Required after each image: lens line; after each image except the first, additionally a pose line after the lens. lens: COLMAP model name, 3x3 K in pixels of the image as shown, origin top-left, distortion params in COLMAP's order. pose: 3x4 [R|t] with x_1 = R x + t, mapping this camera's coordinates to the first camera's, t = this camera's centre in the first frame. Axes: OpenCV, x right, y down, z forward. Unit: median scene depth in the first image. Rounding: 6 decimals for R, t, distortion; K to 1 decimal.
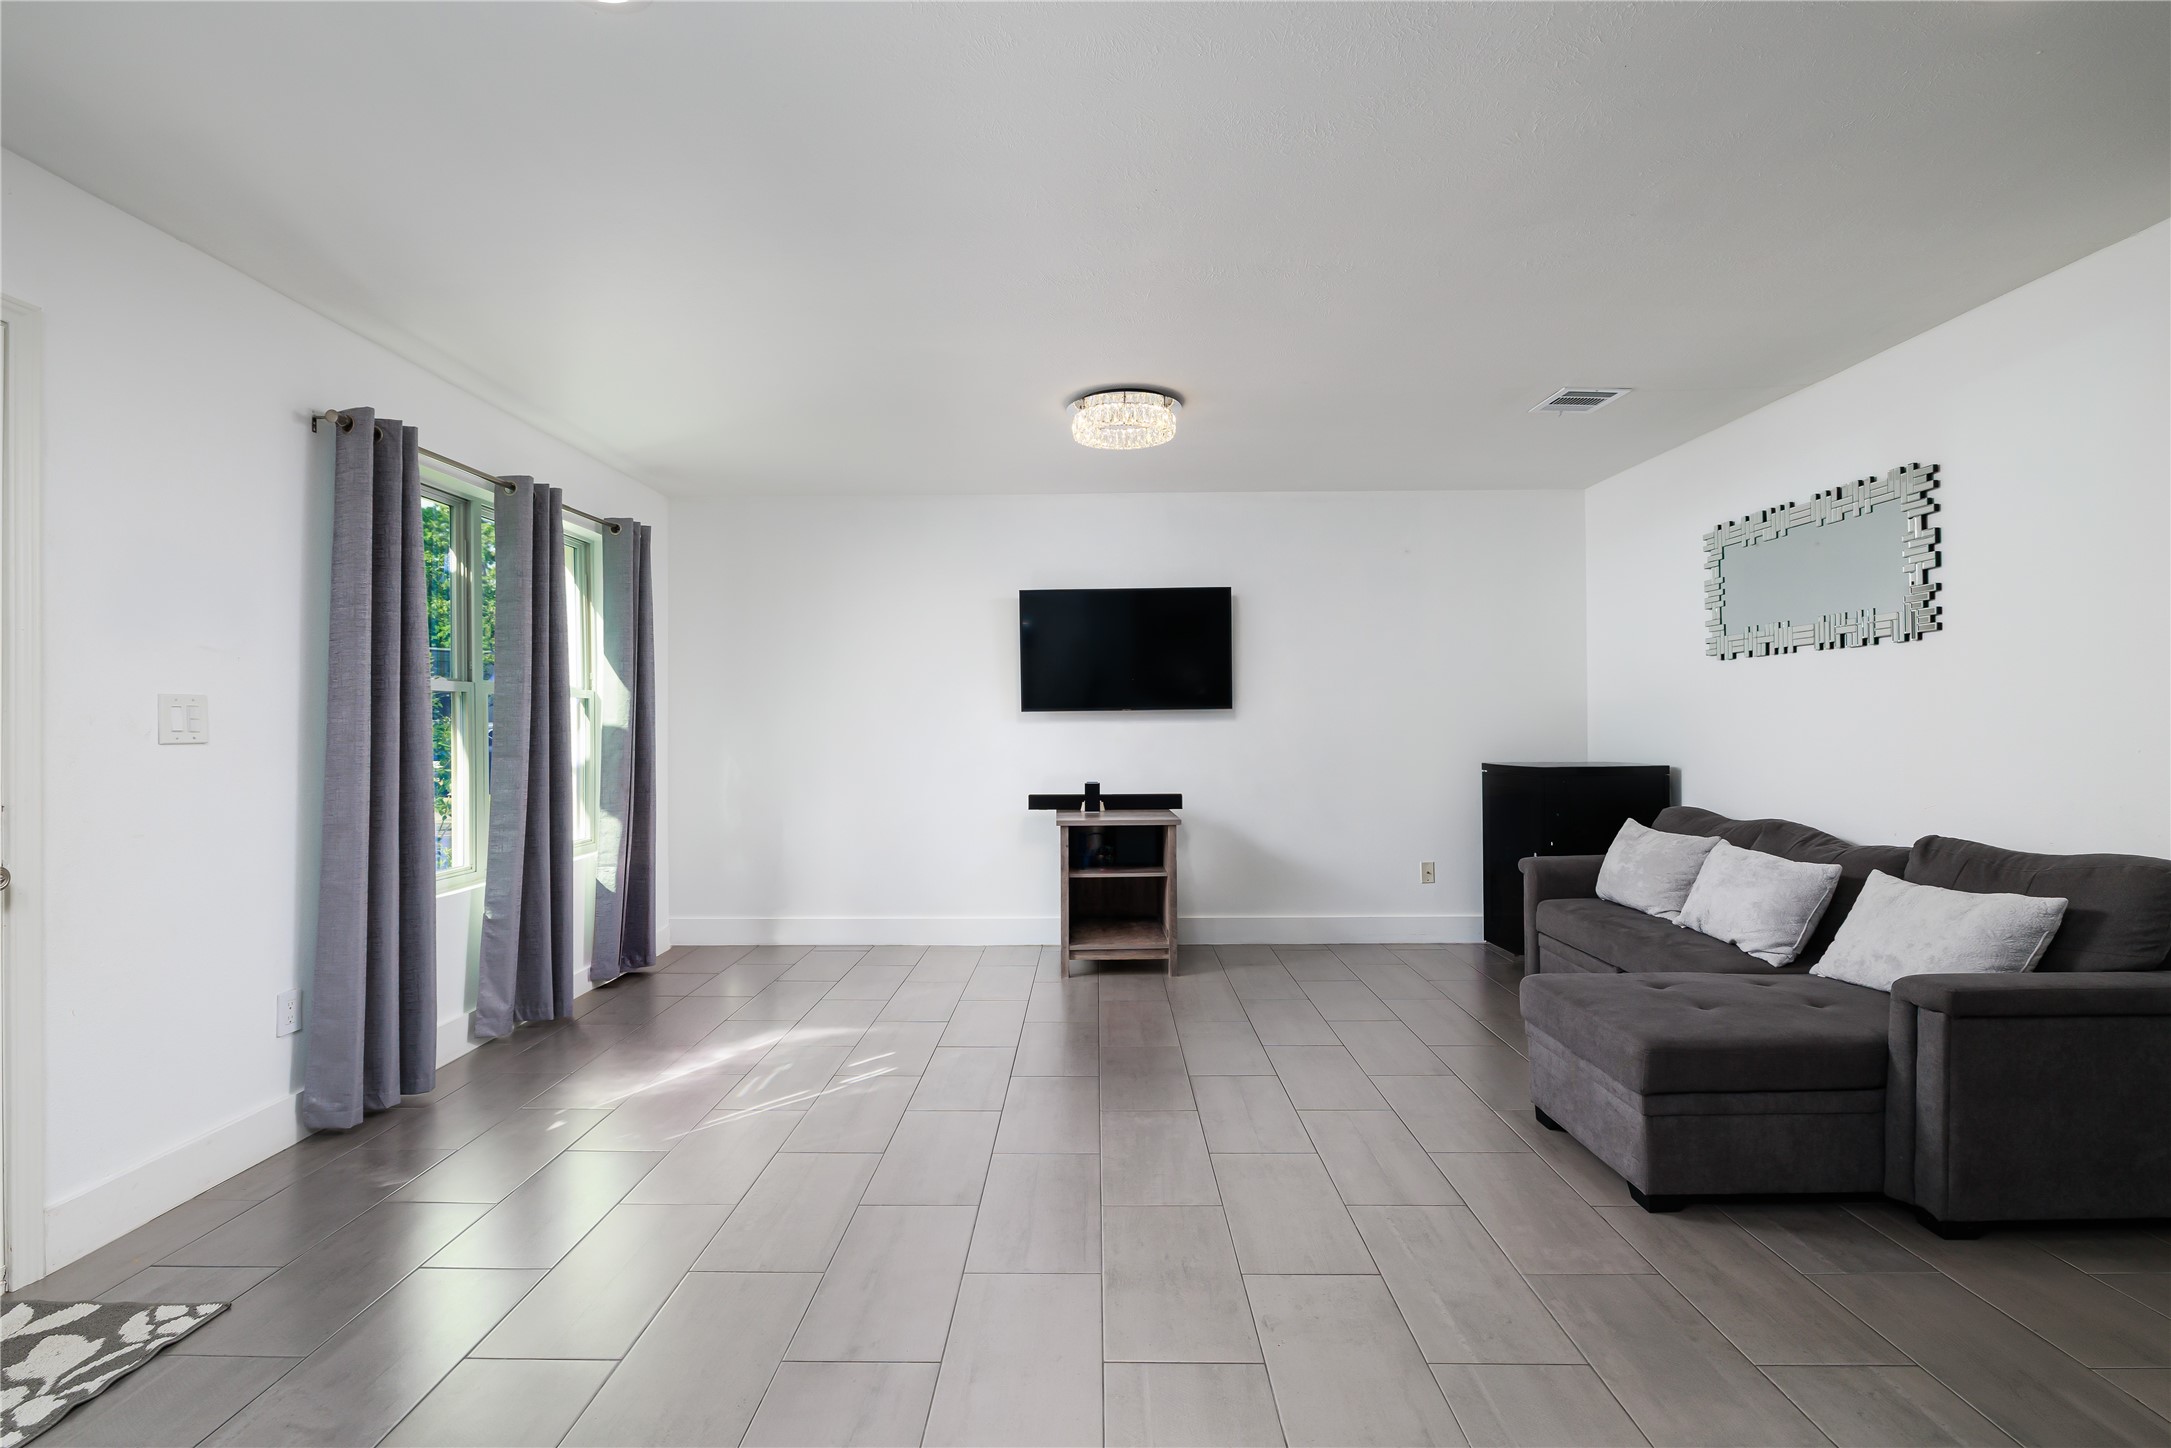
lens RADIAL K [[989.2, 0, 1086.0], [0, 989.2, 728.5], [0, 0, 1]] dist [-0.002604, 0.000096]
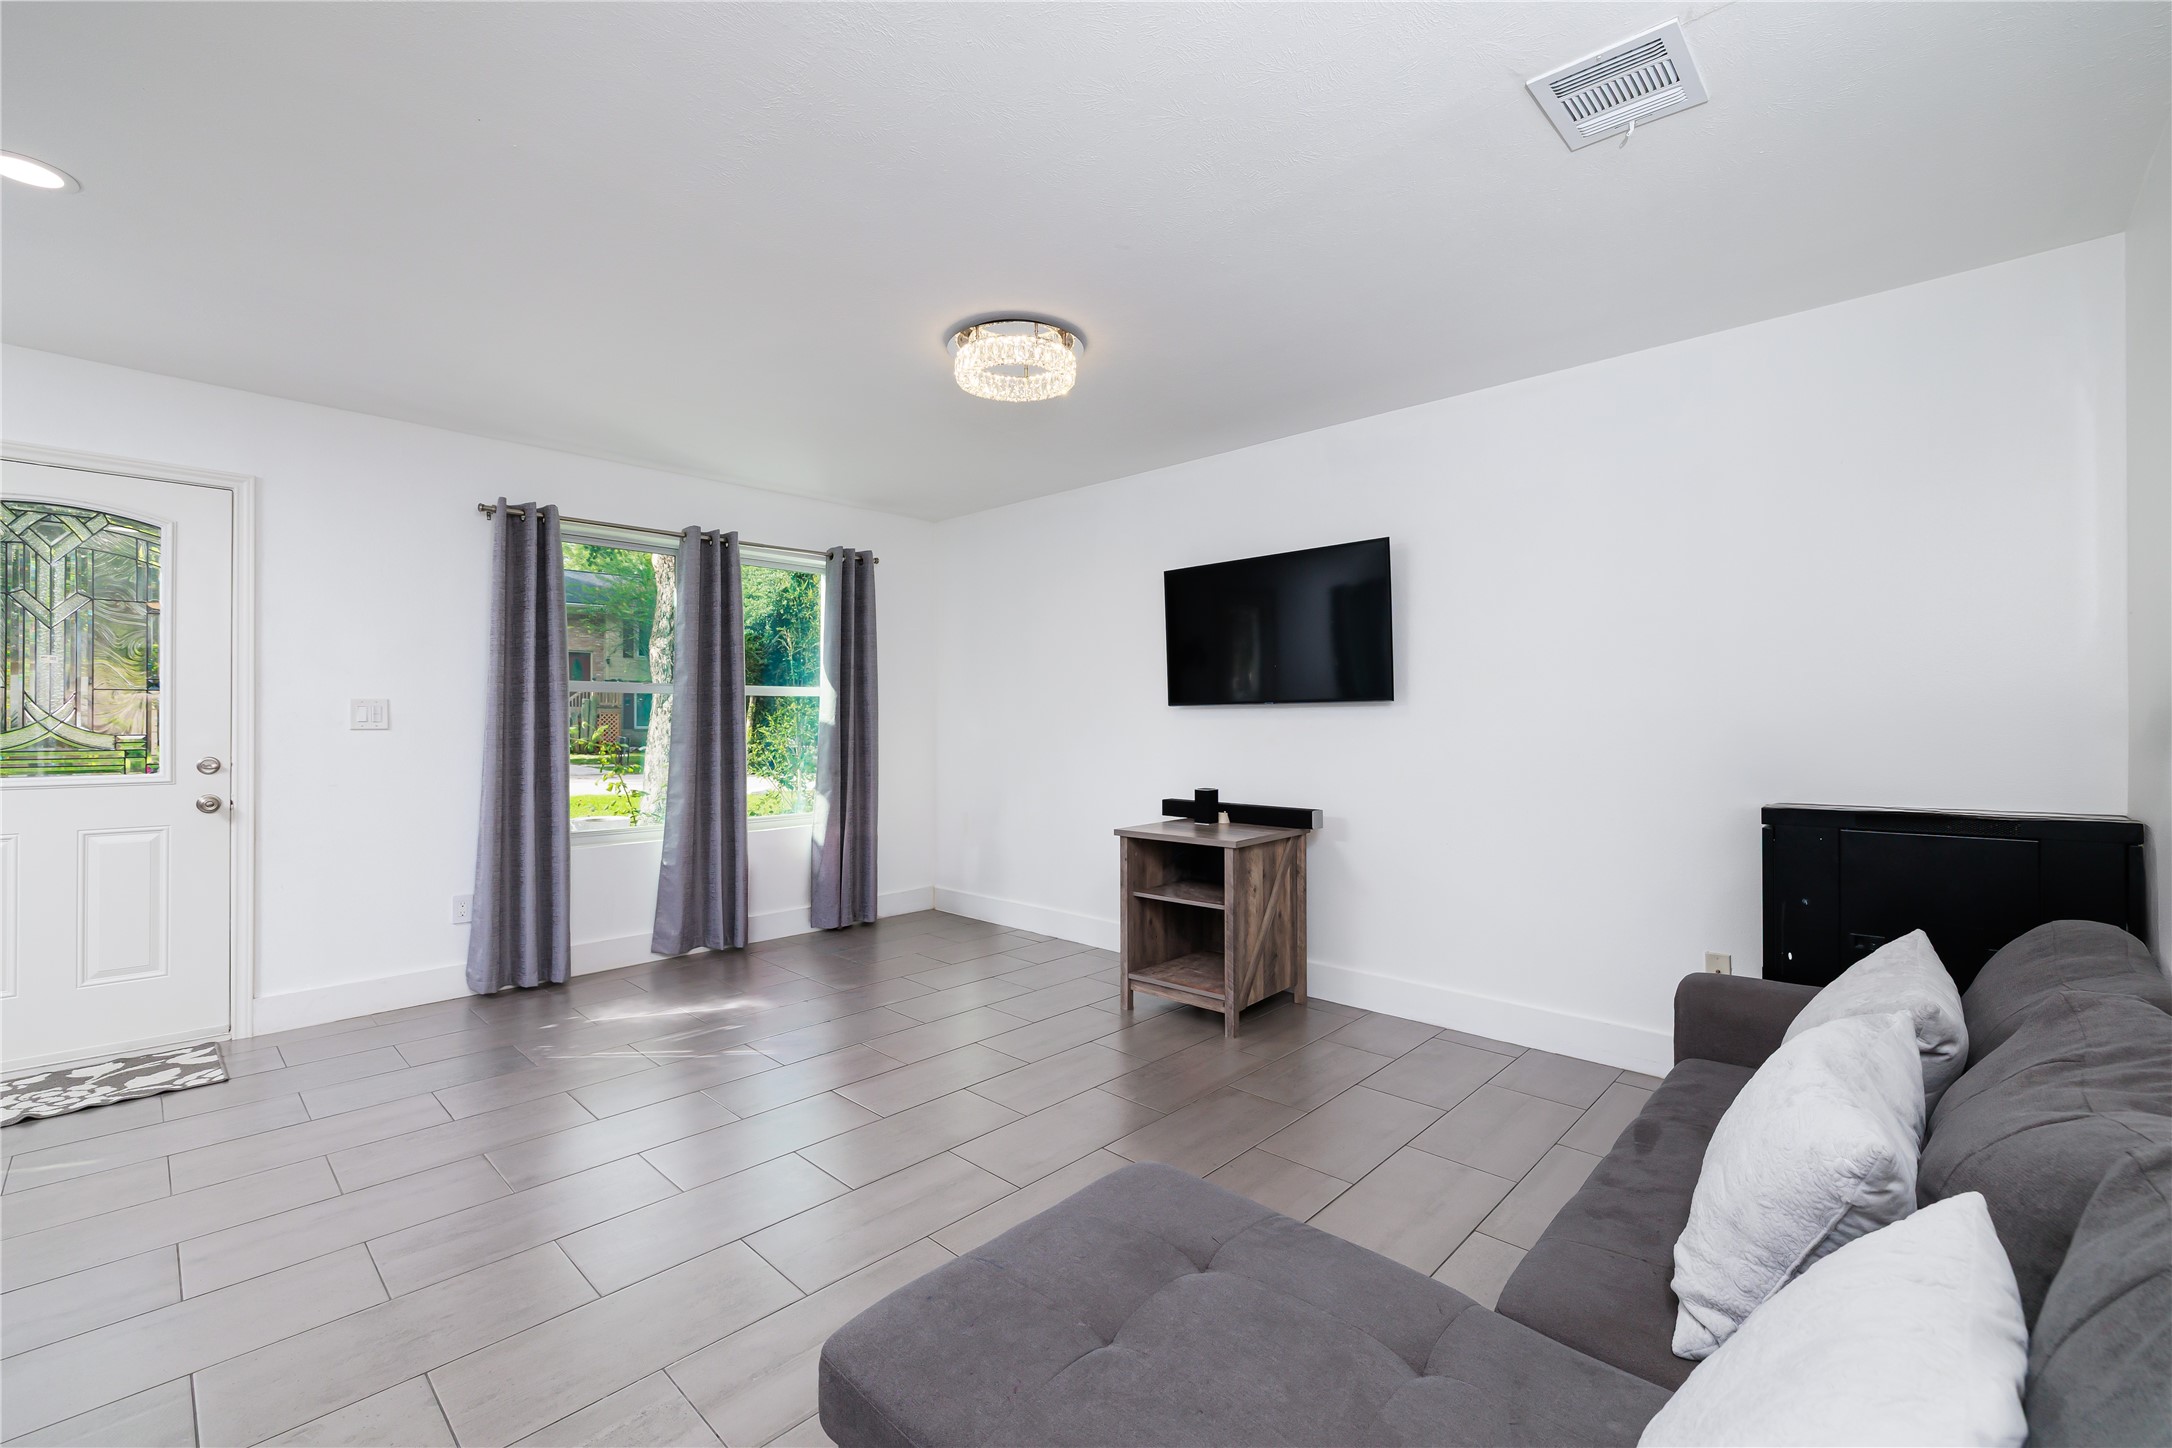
lens RADIAL K [[911.7, 0, 1075.1], [0, 911.7, 725.5], [0, 0, 1]] dist [-0.001551, -0.000435]
pose [[0.726001, 0.004764, -0.687677, 0.501856], [-0.006184, 0.999981, 0.000399, 0.000606], [0.687666, 0.003963, 0.726017, 0.383911]]
